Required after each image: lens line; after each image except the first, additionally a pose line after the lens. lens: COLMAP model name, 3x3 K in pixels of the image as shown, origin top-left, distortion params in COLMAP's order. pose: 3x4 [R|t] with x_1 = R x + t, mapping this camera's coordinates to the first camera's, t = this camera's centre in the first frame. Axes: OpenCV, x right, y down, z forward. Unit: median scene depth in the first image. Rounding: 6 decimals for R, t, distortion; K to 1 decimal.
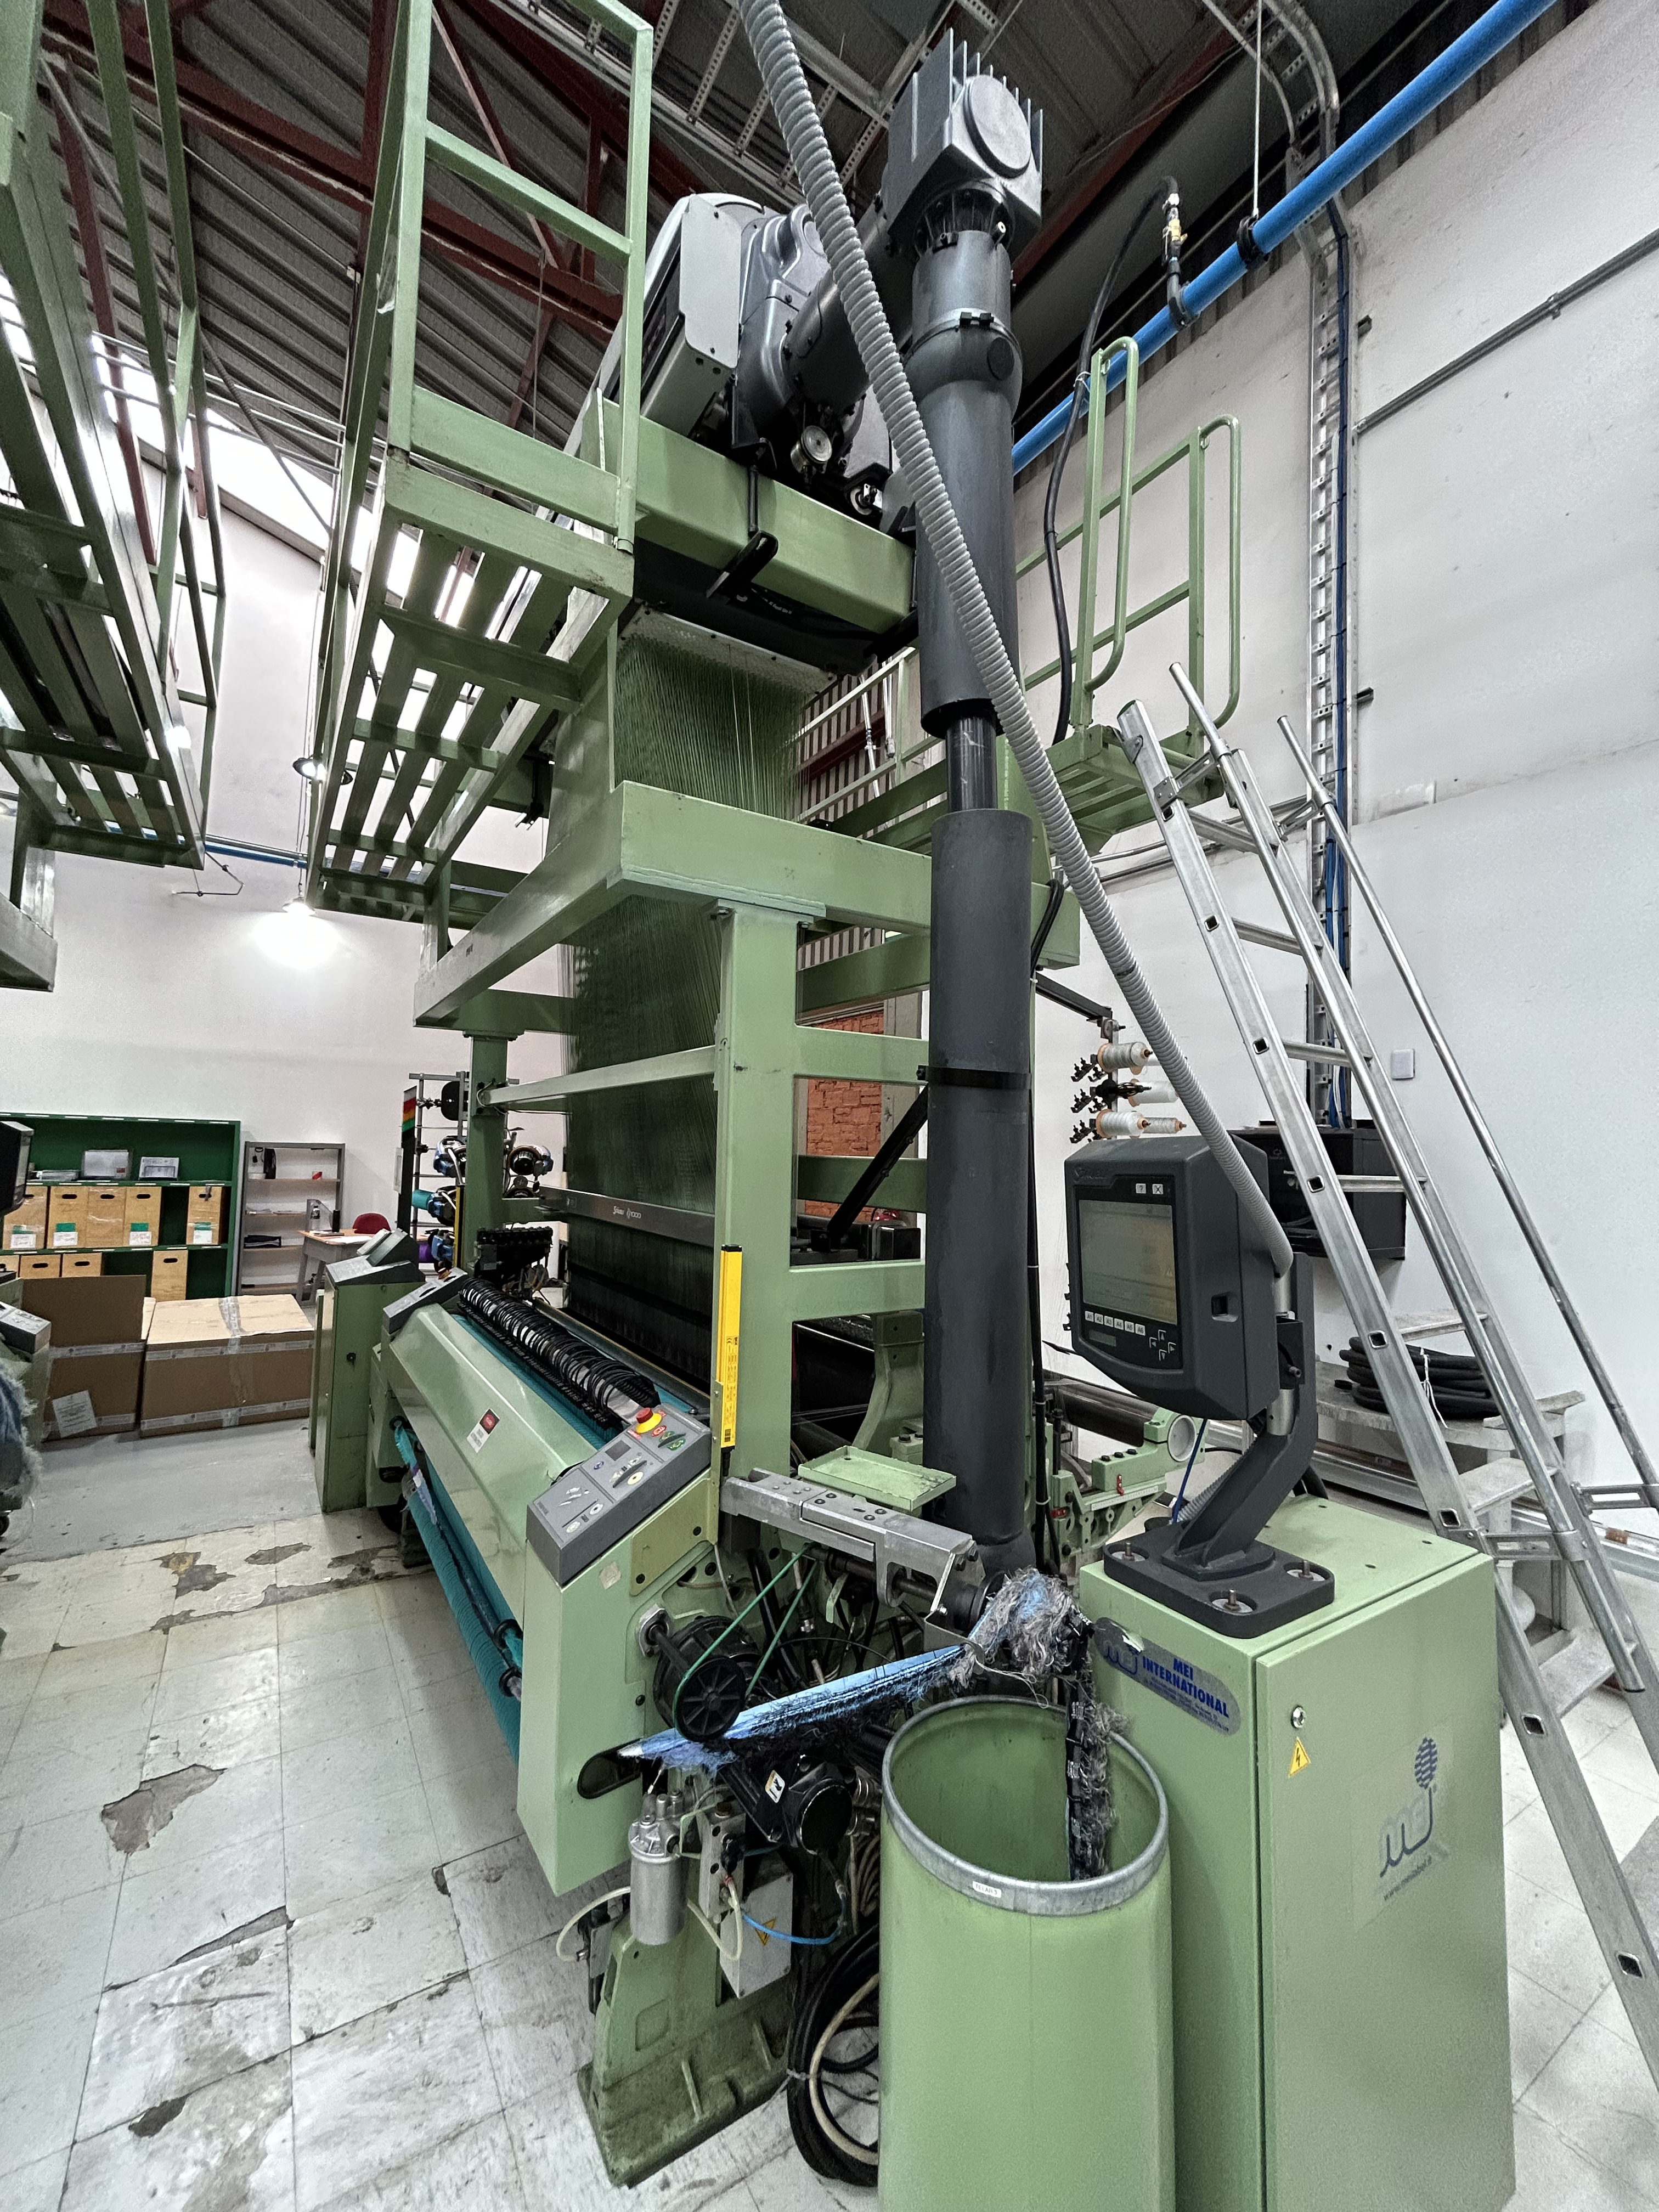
lens RADIAL K [[895.0, 0, 831.6], [0, 895.0, 1108.9], [0, 0, 1]] dist [-0.000216, 0.000182]
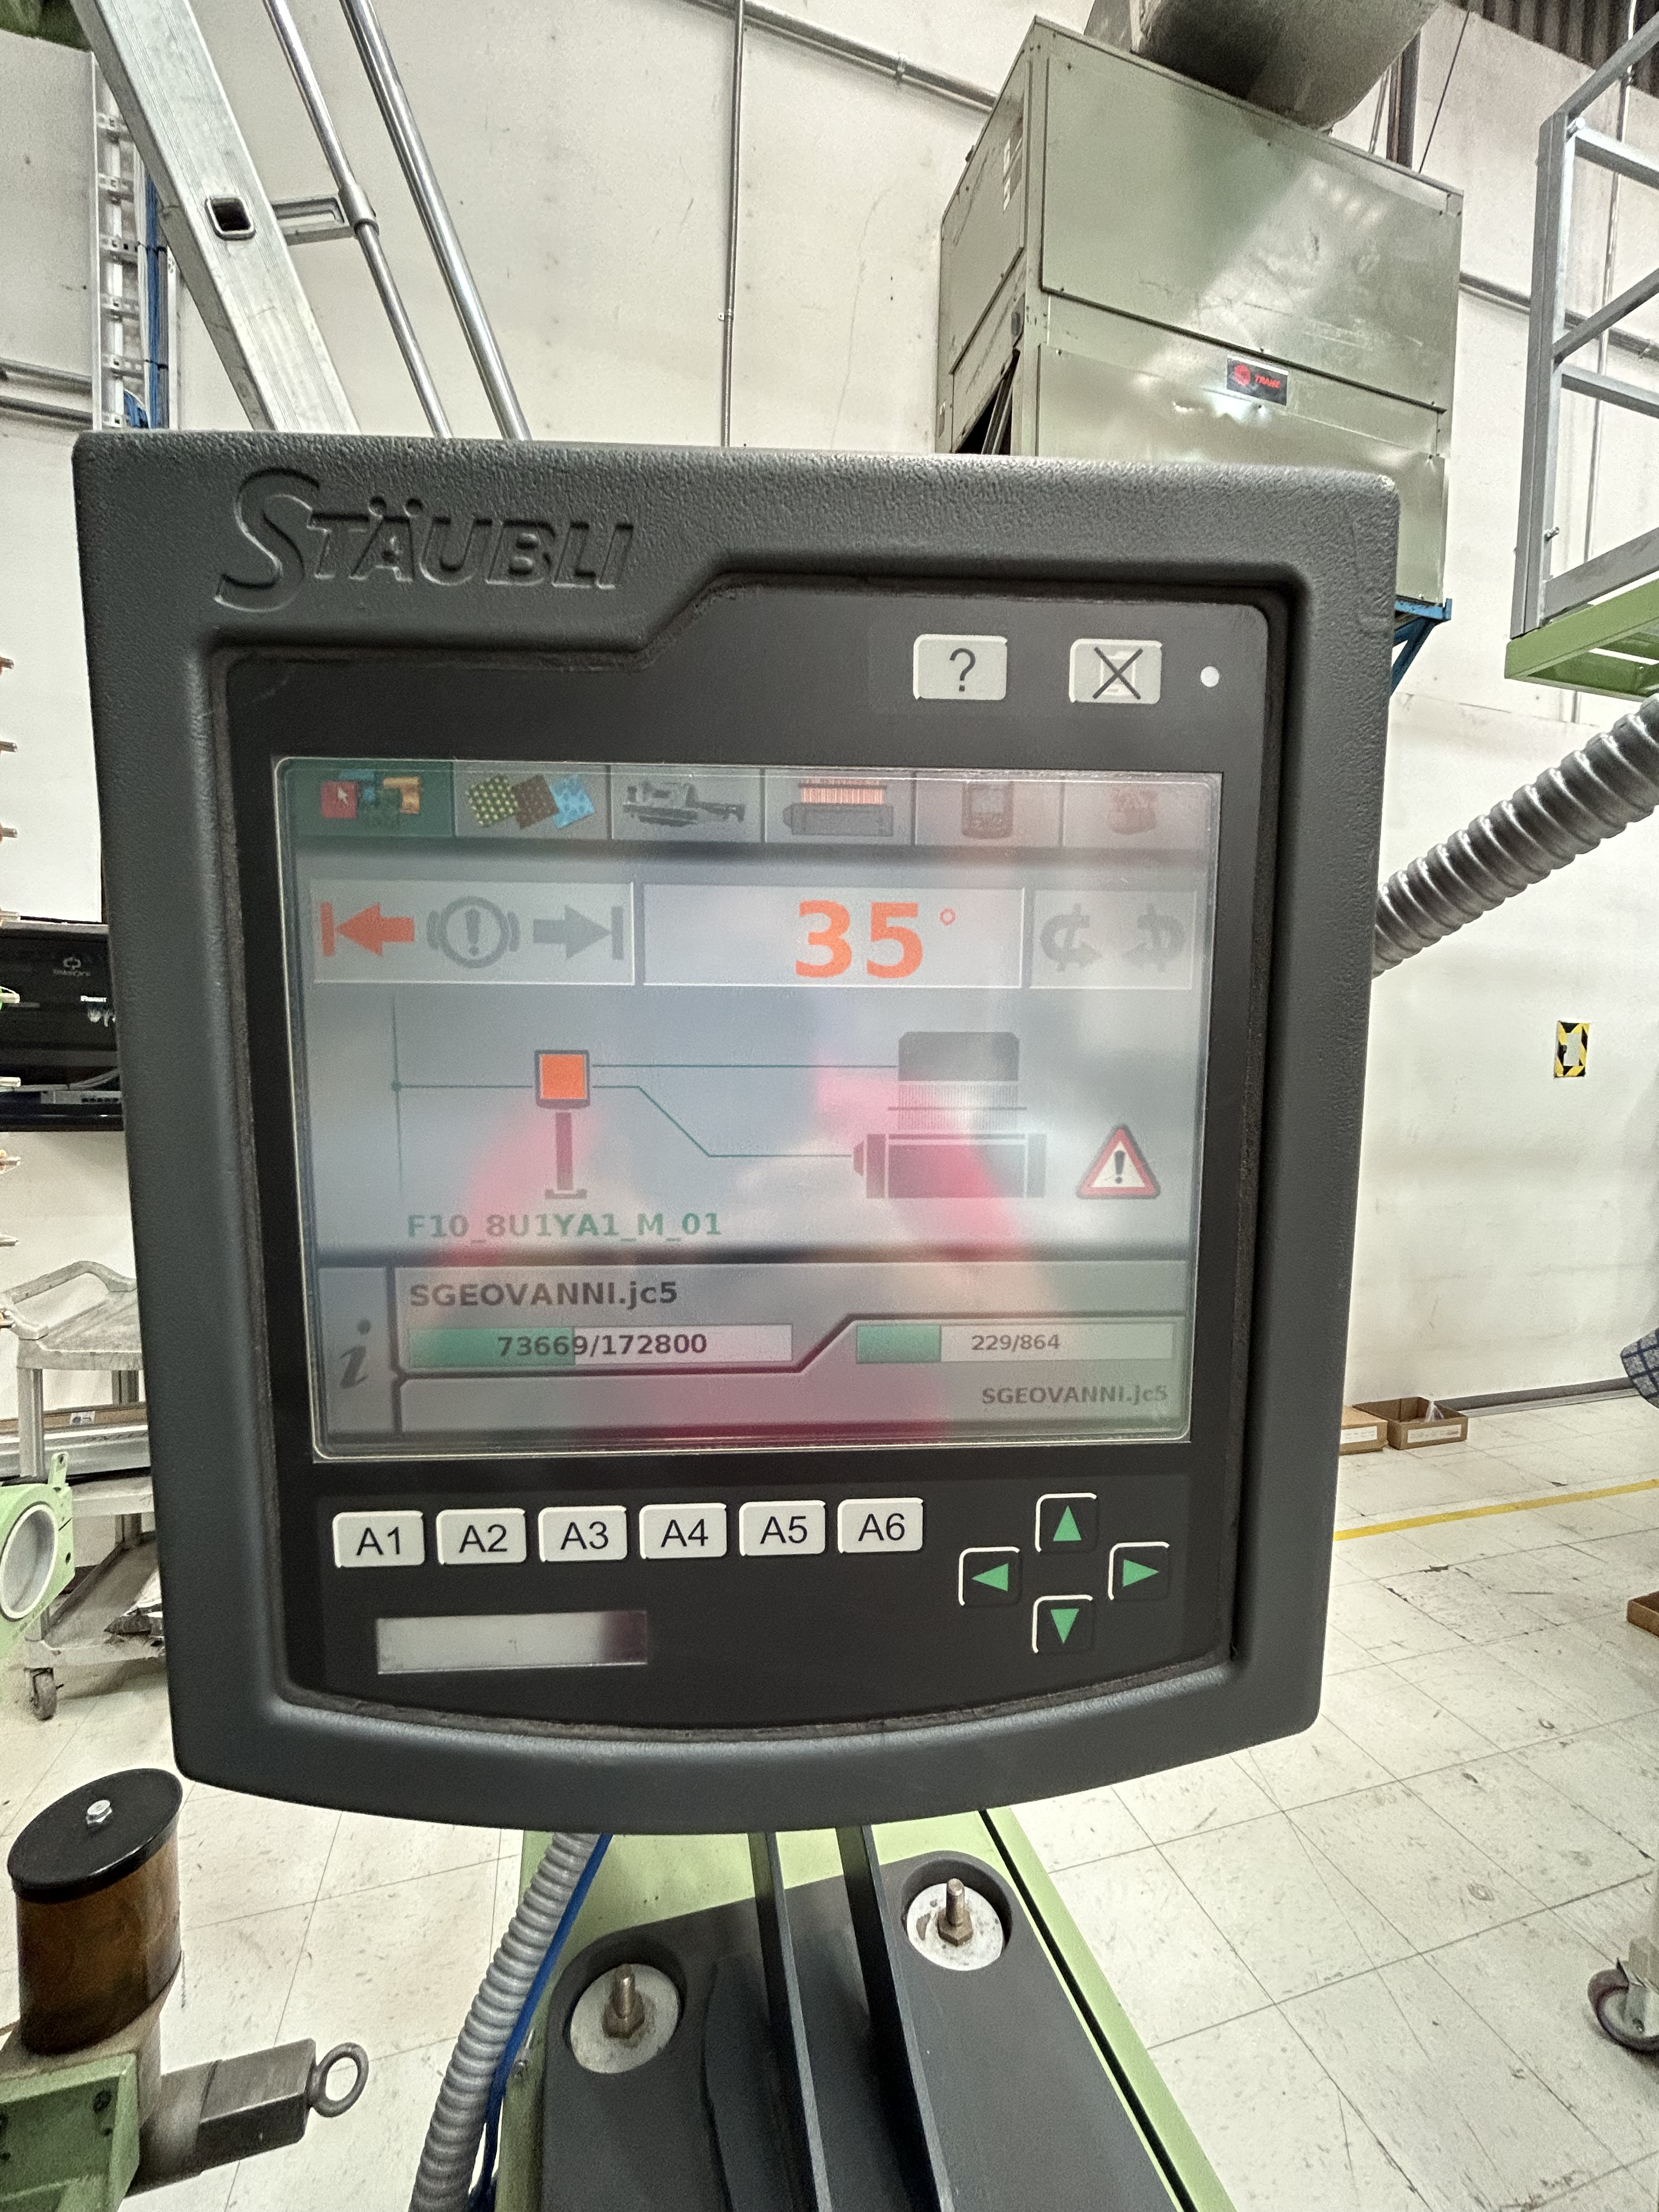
lens RADIAL K [[876.9, 0, 831.1], [0, 876.9, 1104.6], [0, 0, 1]] dist [0.002269, -0.000147]
pose [[0.274253, -0.075302, 0.958705, 0.139602], [-0.062871, 0.993393, 0.096012, 0.112920], [-0.959600, -0.086606, 0.267707, 0.725405]]
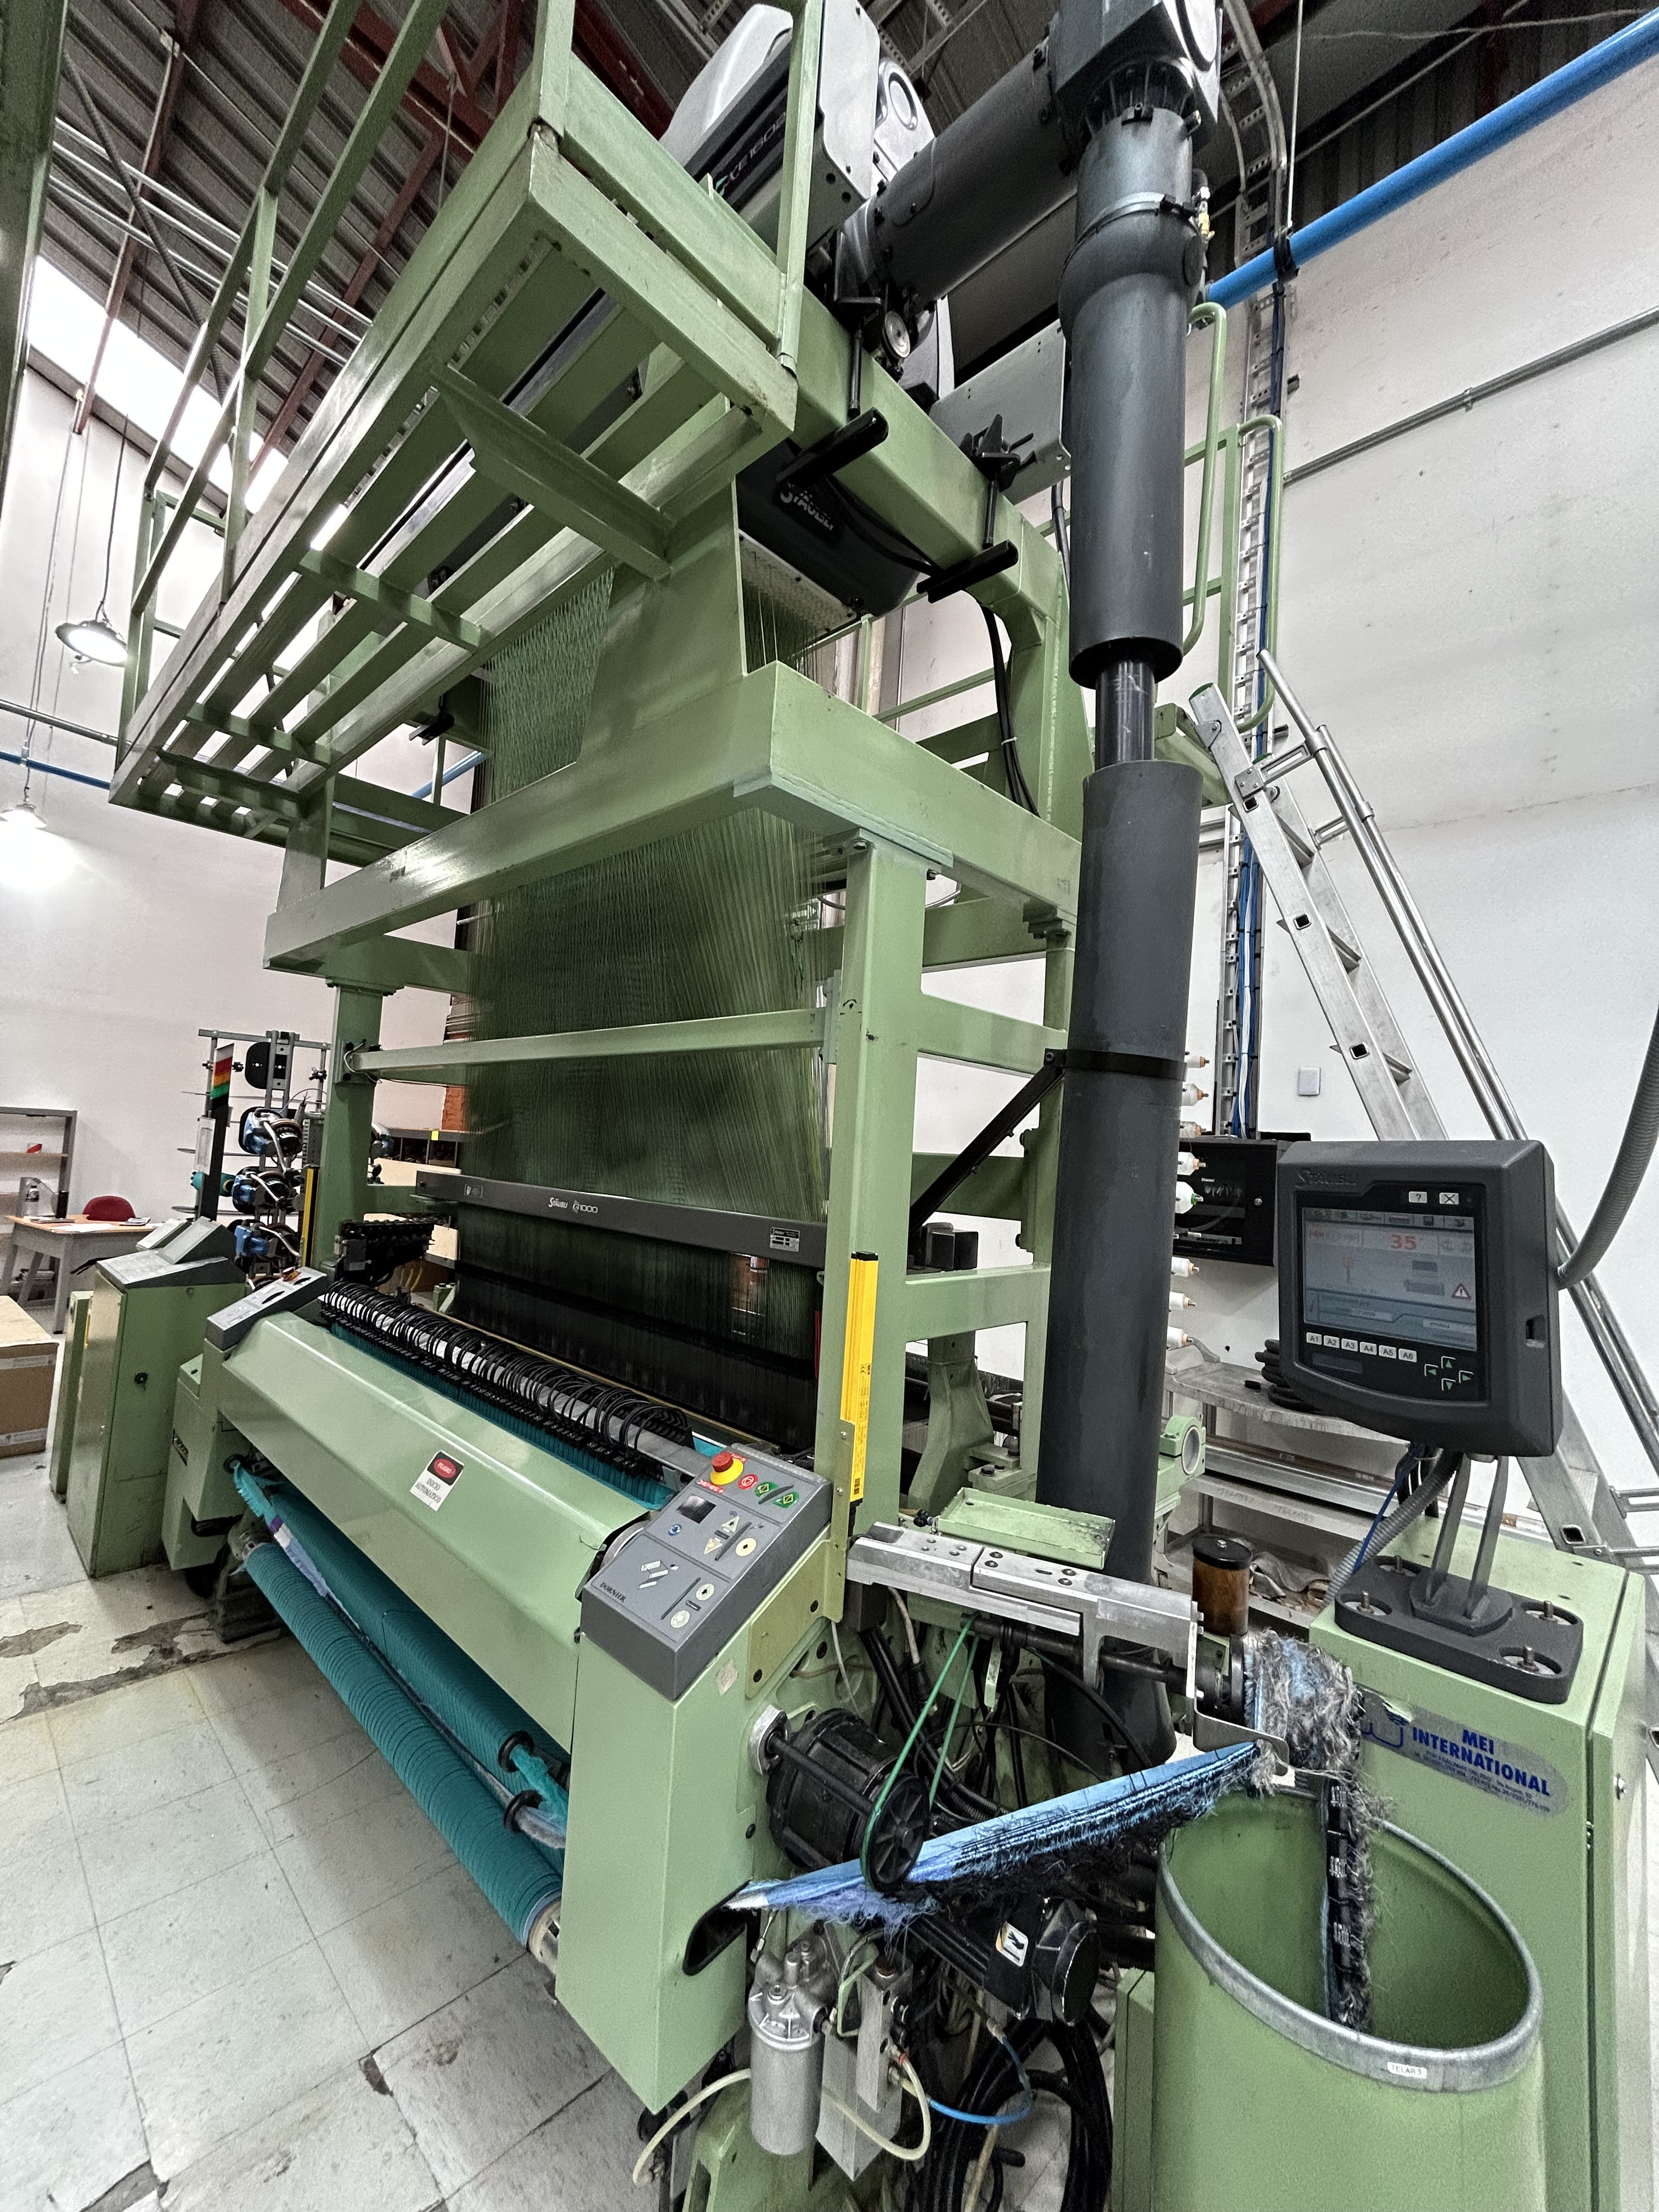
lens RADIAL K [[893.9, 0, 830.2], [0, 893.9, 1106.8], [0, 0, 1]] dist [0.001618, 0.000056]
pose [[0.971240, 0.047559, 0.233306, -0.322426], [-0.048080, 0.998837, -0.003455, 0.022891], [-0.233199, -0.007862, 0.972397, 0.203183]]
